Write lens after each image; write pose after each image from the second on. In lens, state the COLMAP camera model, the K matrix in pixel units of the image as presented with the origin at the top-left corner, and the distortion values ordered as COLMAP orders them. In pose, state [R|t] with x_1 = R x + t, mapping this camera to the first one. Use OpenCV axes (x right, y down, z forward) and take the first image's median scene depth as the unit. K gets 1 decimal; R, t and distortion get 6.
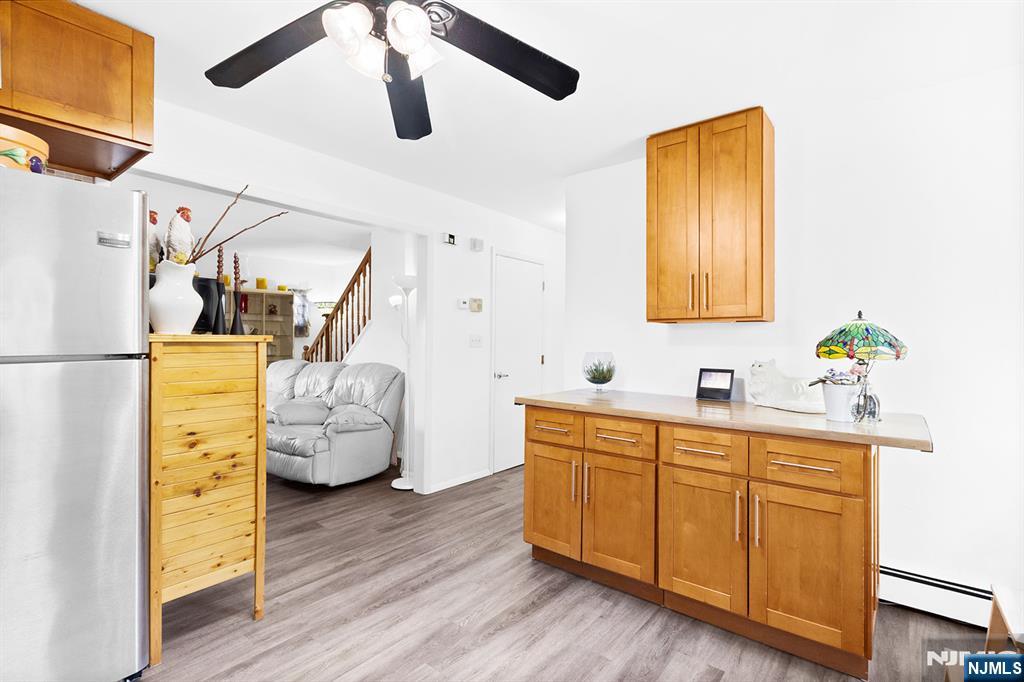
lens RADIAL K [[473.2, 0, 512.4], [0, 473.2, 340.0], [0, 0, 1]] dist [0.002559, 0.000938]
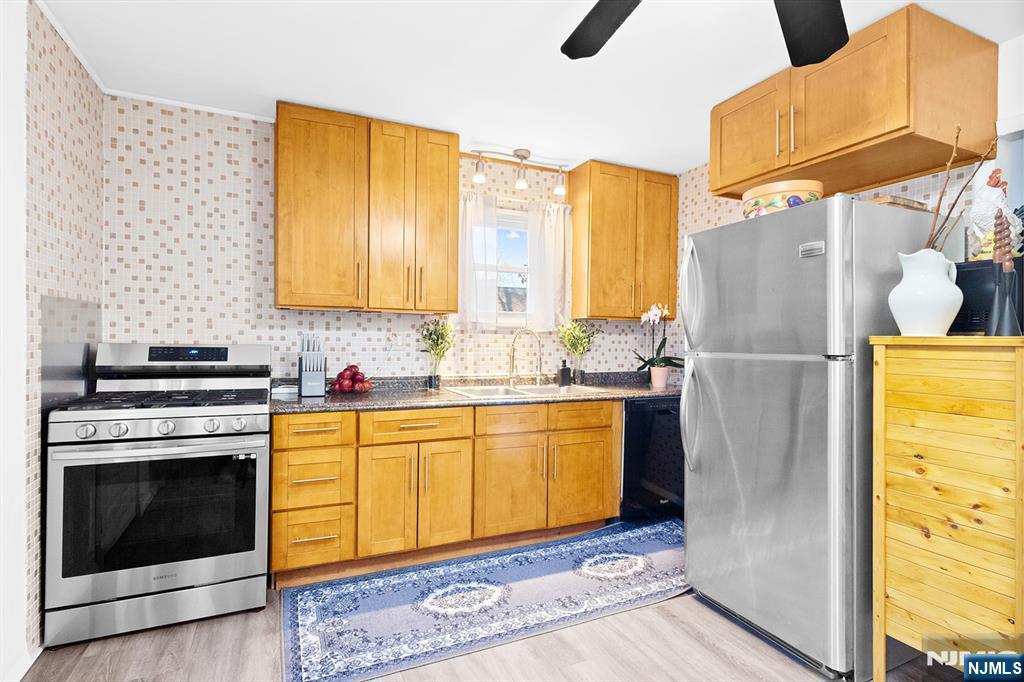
lens RADIAL K [[513.2, 0, 512.5], [0, 513.2, 338.7], [0, 0, 1]] dist [0.000985, 0.000132]
pose [[-0.444848, -0.009971, -0.895551, 0.423447], [-0.009233, 0.999936, -0.006547, 0.005072], [0.895559, 0.005356, -0.444911, 0.739182]]
